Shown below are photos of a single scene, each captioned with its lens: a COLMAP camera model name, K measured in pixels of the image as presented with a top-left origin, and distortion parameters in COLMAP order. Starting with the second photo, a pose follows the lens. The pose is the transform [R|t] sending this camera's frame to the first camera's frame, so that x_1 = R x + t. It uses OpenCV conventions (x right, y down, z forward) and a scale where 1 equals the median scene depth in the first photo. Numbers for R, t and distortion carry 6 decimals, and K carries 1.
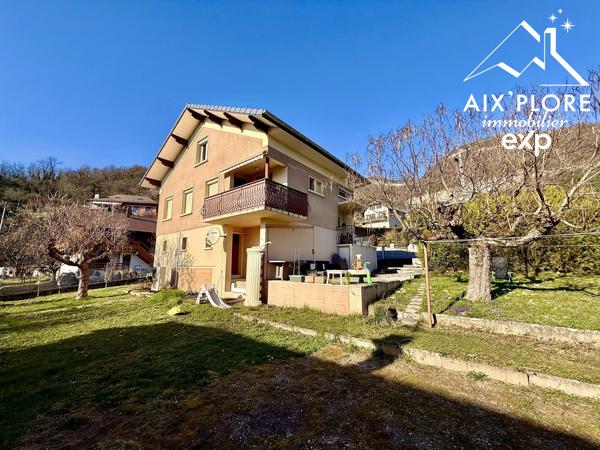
lens RADIAL K [[239.3, 0, 300.0], [0, 239.3, 225.0], [0, 0, 1]] dist [-0.000625, -0.000049]
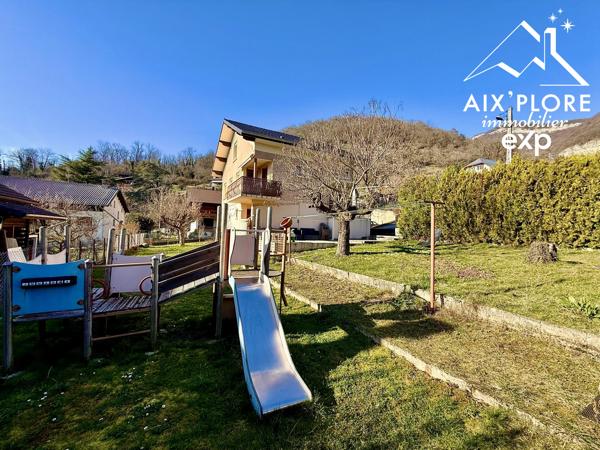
lens RADIAL K [[239.3, 0, 300.0], [0, 239.3, 225.0], [0, 0, 1]] dist [-0.000625, -0.000049]
pose [[0.918784, 0.017669, -0.394364, 0.555029], [0.035609, 0.991215, 0.127373, -0.040520], [0.393150, -0.131071, 0.910084, -0.228054]]
